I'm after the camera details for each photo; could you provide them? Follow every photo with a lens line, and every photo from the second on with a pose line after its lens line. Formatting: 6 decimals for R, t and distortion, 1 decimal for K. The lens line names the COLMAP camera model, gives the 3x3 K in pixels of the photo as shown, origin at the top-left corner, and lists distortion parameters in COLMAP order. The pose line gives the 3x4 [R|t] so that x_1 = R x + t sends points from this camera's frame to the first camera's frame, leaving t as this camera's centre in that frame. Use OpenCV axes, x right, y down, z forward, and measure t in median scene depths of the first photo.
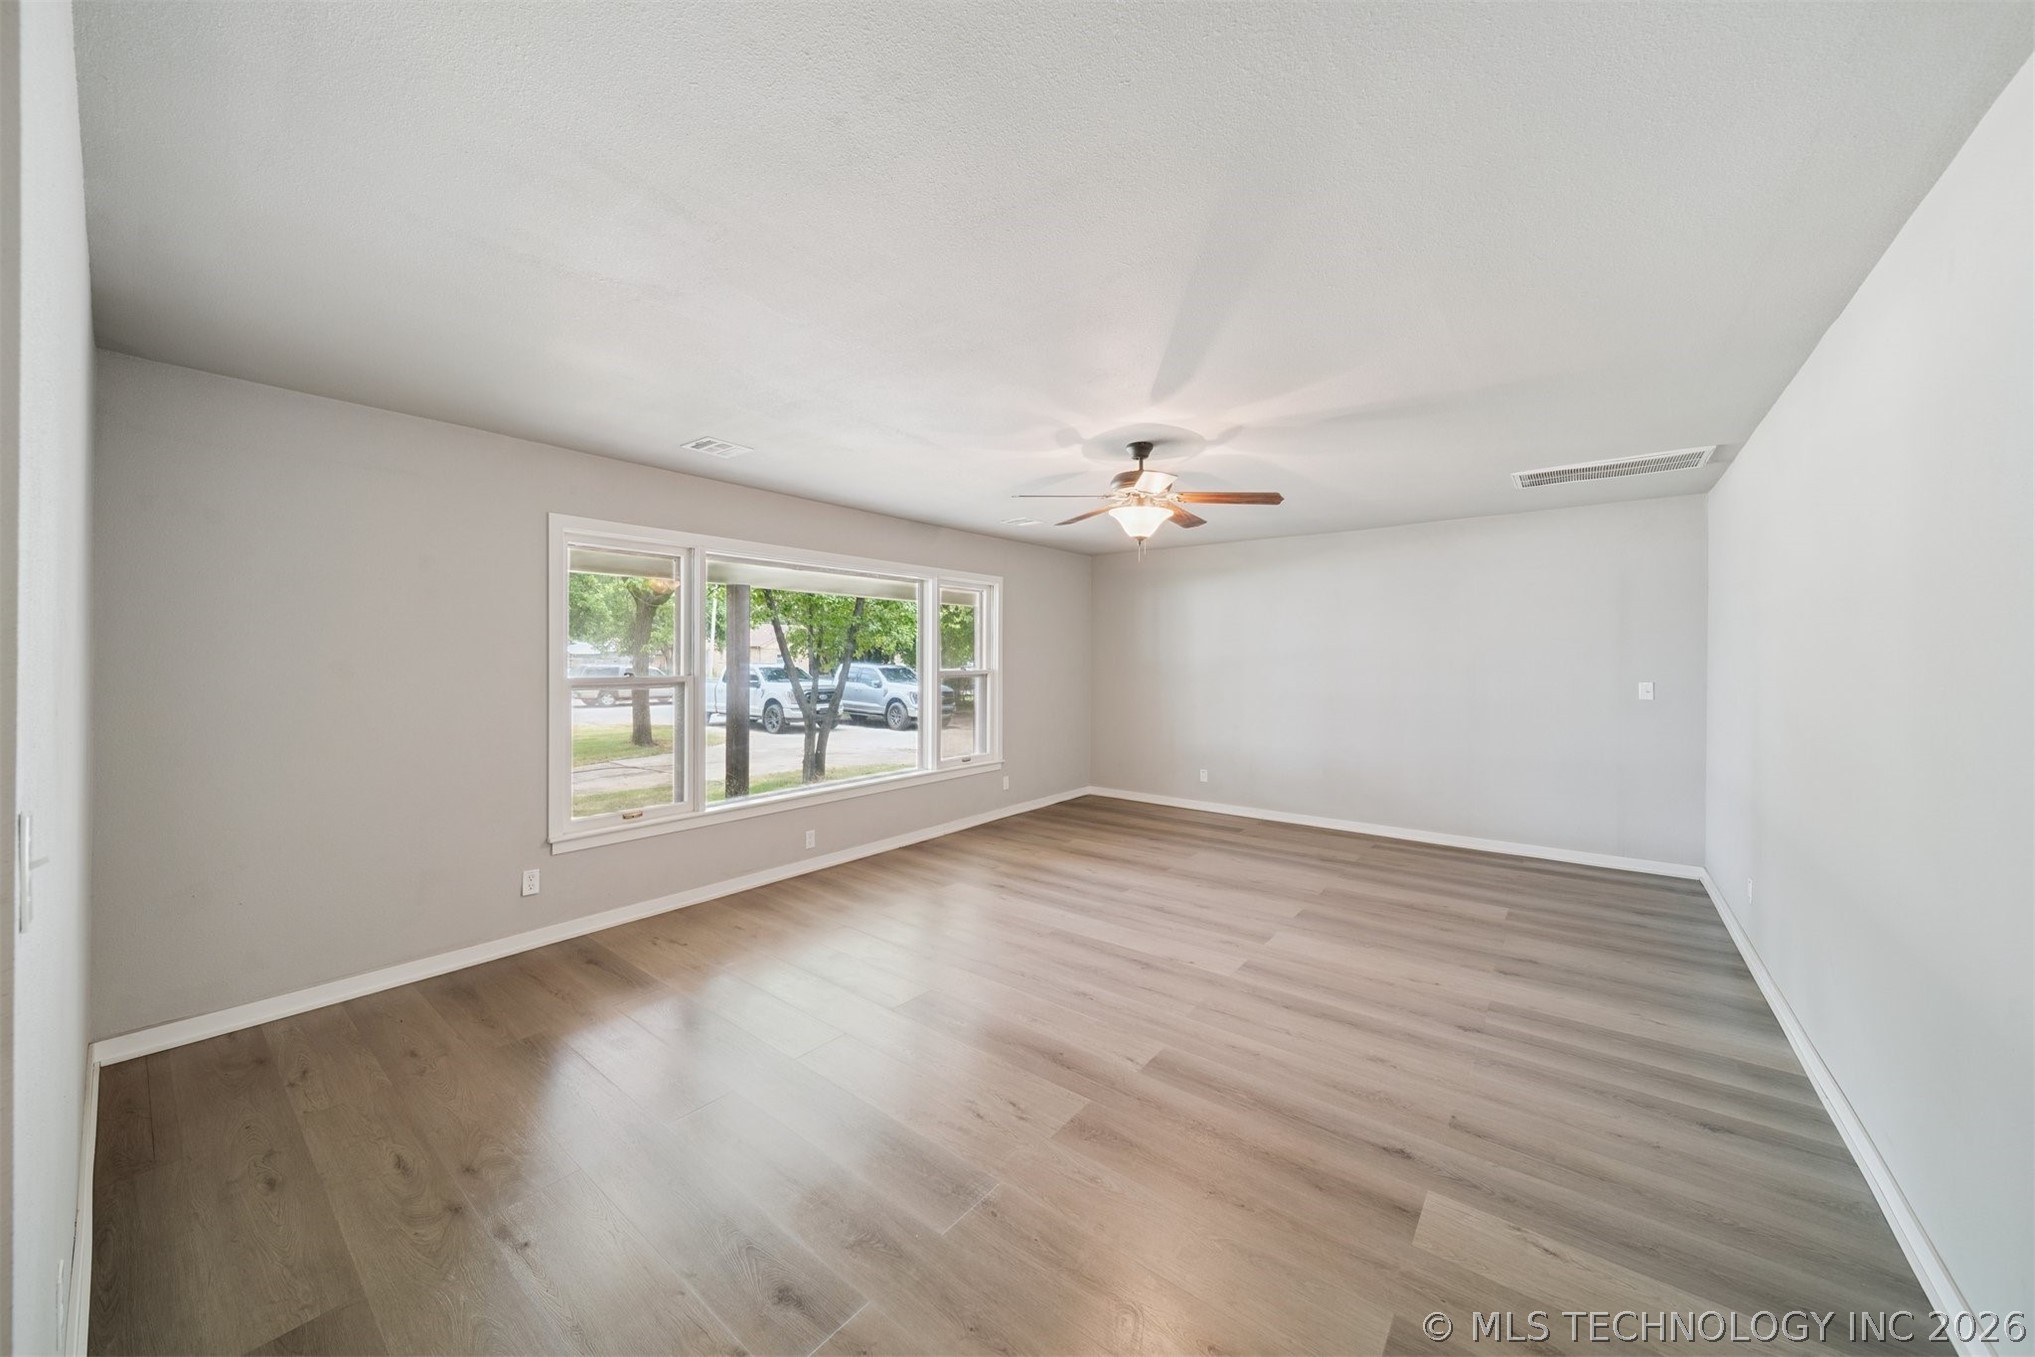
lens RADIAL K [[715.4, 0, 1013.1], [0, 715.4, 658.4], [0, 0, 1]] dist [0.000458, -0.000041]
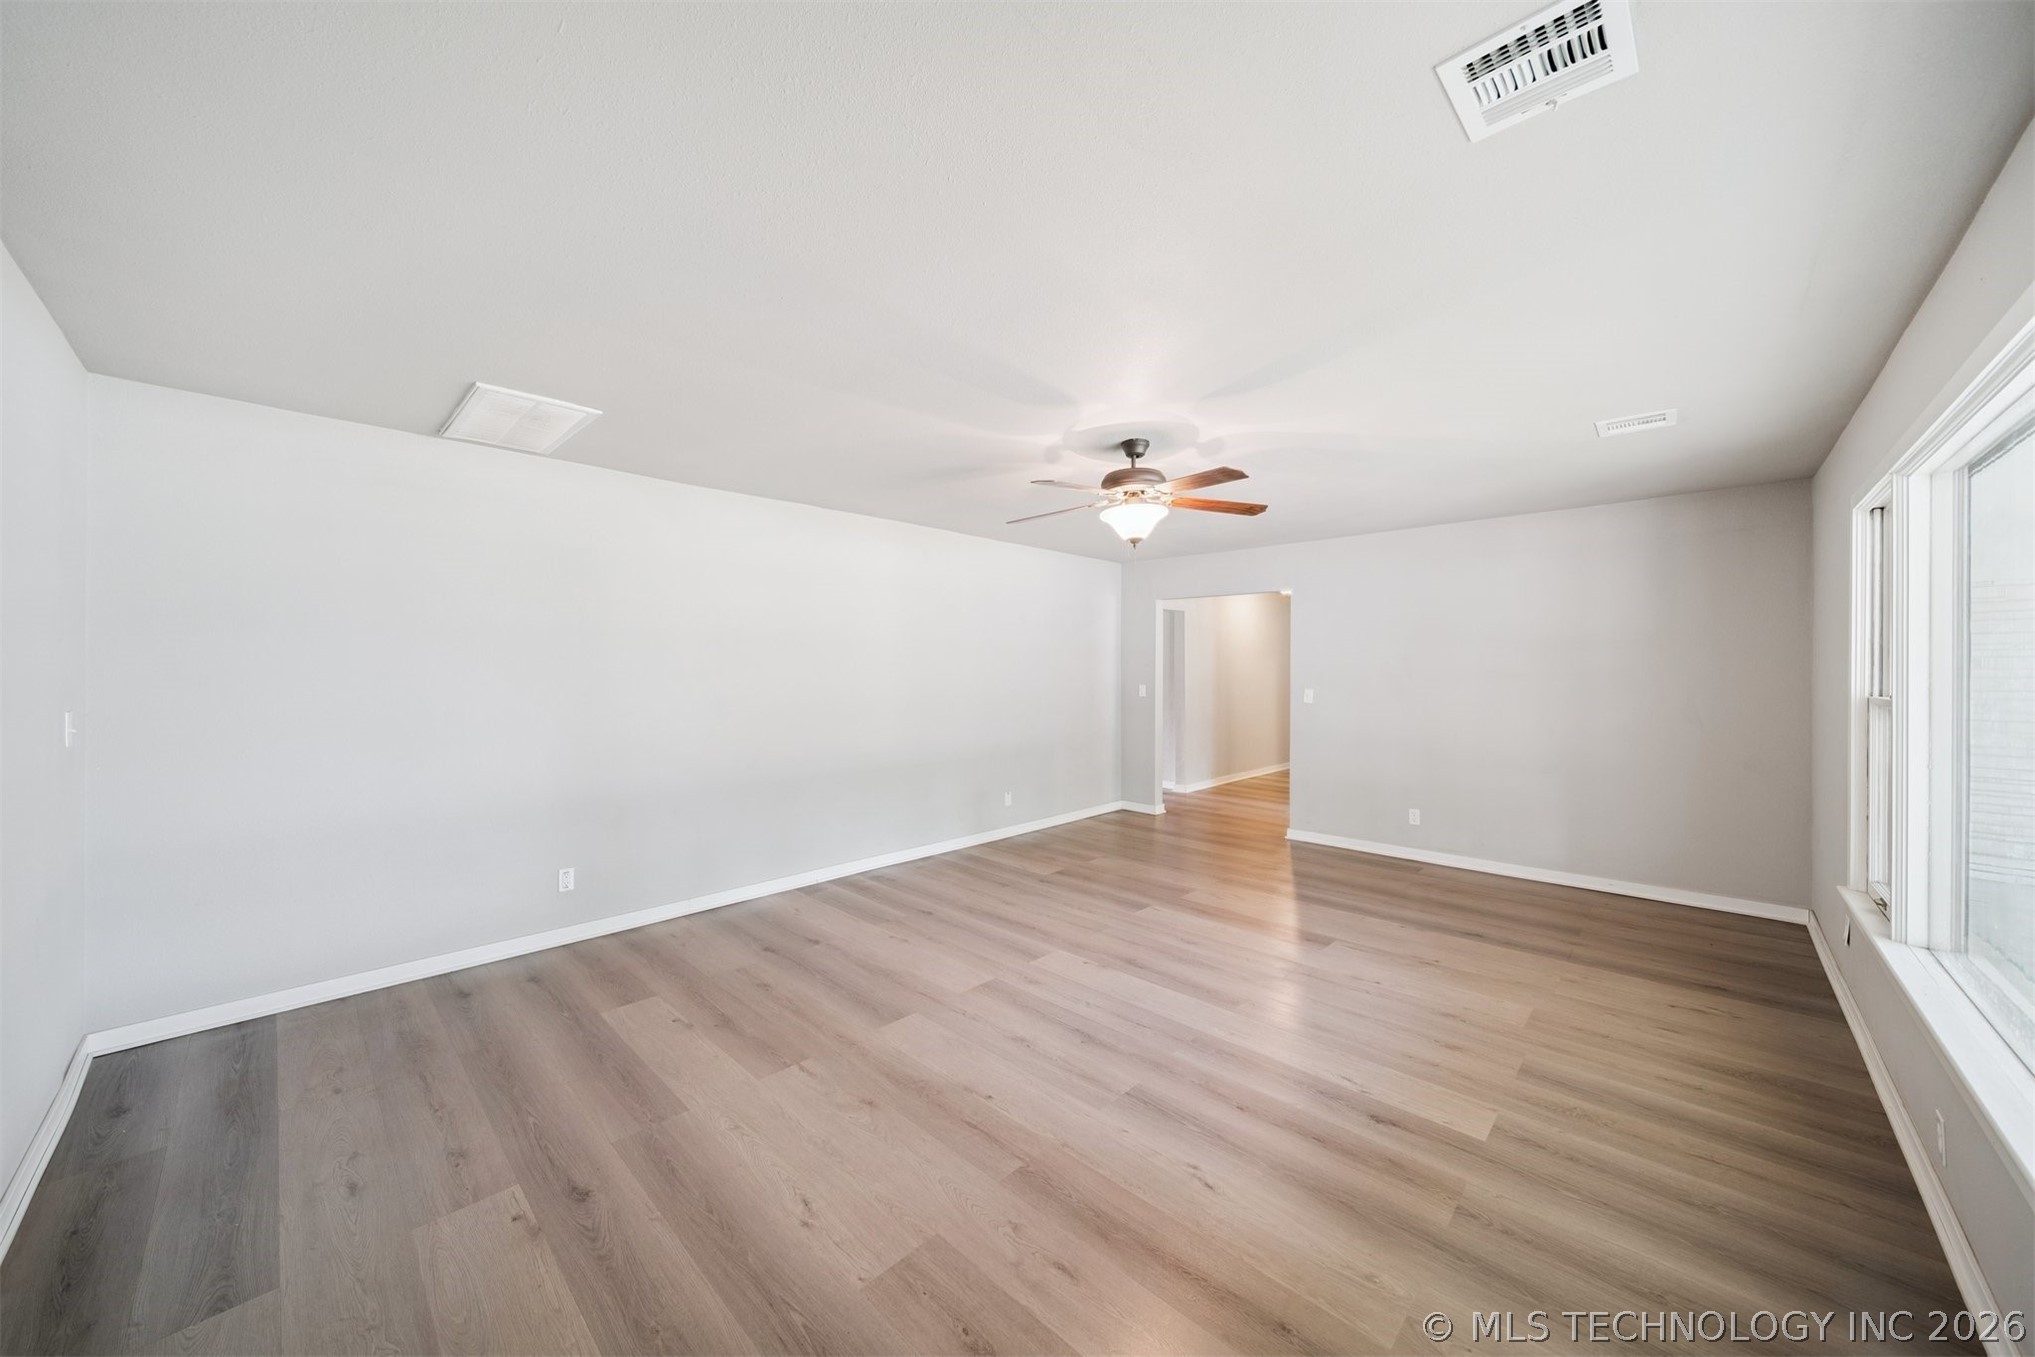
lens RADIAL K [[715.4, 0, 1013.6], [0, 715.4, 668.5], [0, 0, 1]] dist [0.000458, -0.000041]
pose [[-0.995639, -0.003529, 0.093221, 0.240588], [-0.004122, 0.999972, -0.006169, 0.007668], [-0.093197, -0.006527, -0.995626, 1.897660]]
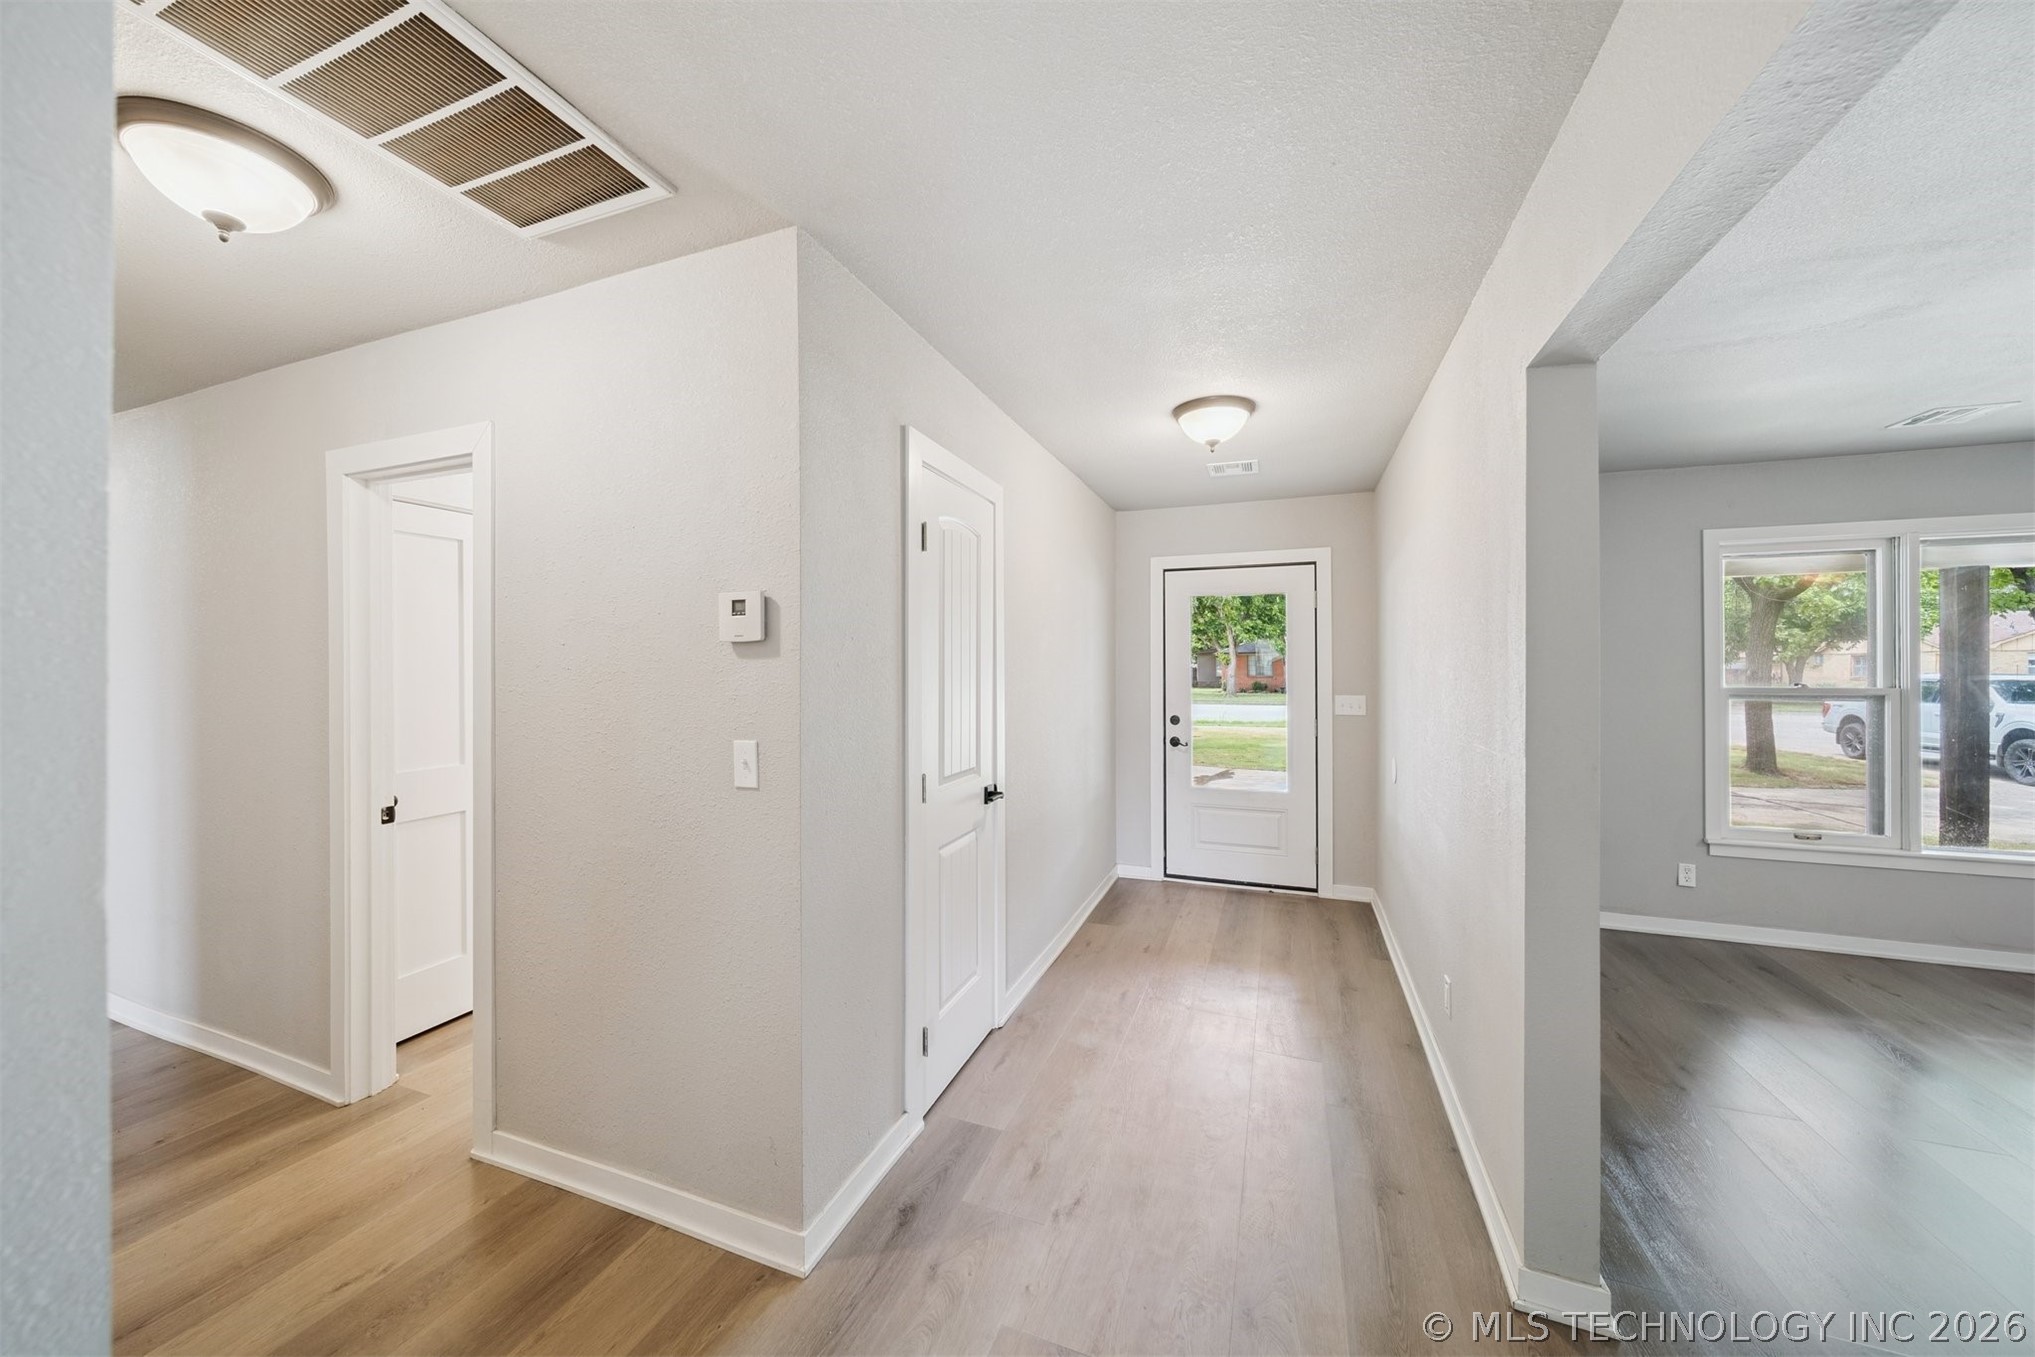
lens RADIAL K [[715.4, 0, 1011.1], [0, 715.4, 660.6], [0, 0, 1]] dist [0.000458, -0.000041]
pose [[0.290129, -0.009097, -0.956944, 0.066105], [0.001859, 0.999958, -0.008943, -0.003104], [0.956986, 0.000816, 0.290134, -0.285453]]
